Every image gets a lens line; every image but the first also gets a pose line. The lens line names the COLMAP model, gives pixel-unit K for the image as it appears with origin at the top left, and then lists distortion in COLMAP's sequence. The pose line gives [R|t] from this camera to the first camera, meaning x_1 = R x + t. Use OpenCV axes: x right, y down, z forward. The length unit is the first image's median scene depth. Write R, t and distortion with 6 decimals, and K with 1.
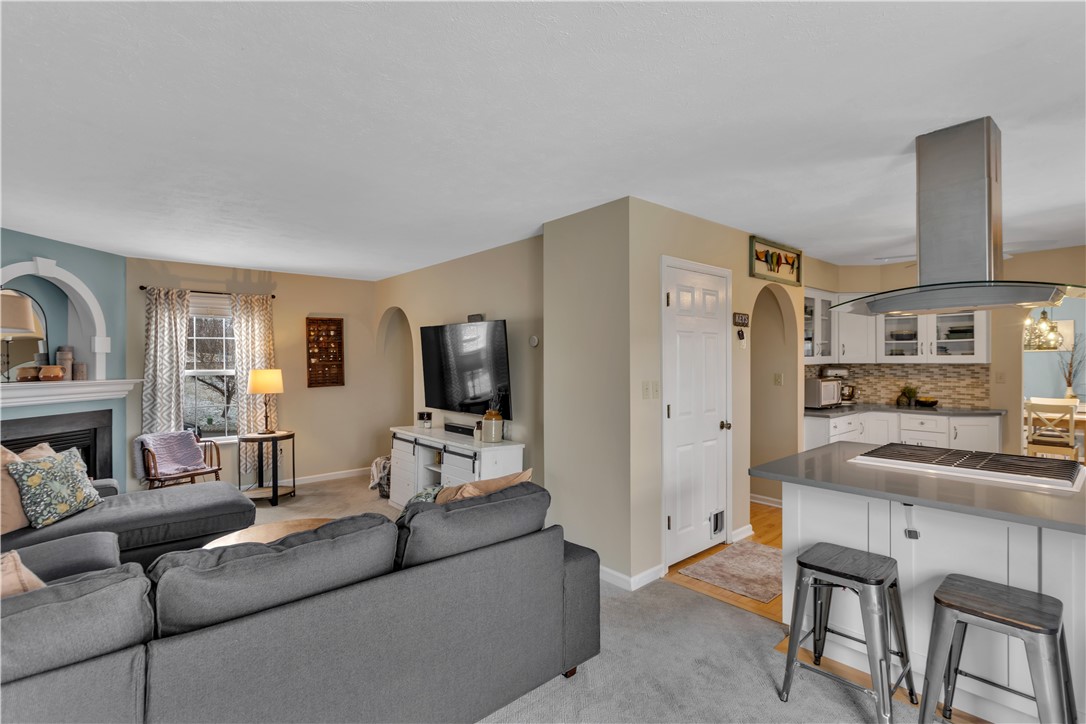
lens RADIAL K [[519.0, 0, 542.6], [0, 519.0, 359.4], [0, 0, 1]] dist [-0.001204, 0.003158]
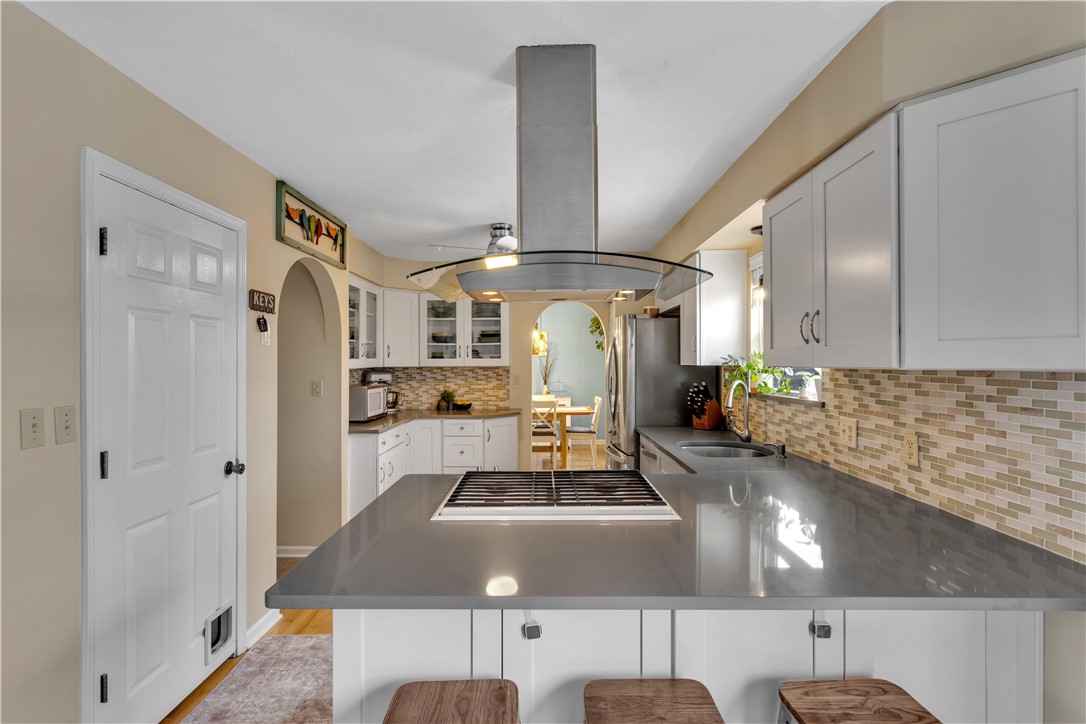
lens RADIAL K [[519.0, 0, 541.3], [0, 519.0, 361.1], [0, 0, 1]] dist [-0.001204, 0.003158]
pose [[0.664910, 0.003006, 0.746918, 0.102230], [0.000216, 0.999991, -0.004217, 0.001542], [-0.746924, 0.002965, 0.664903, 0.241896]]
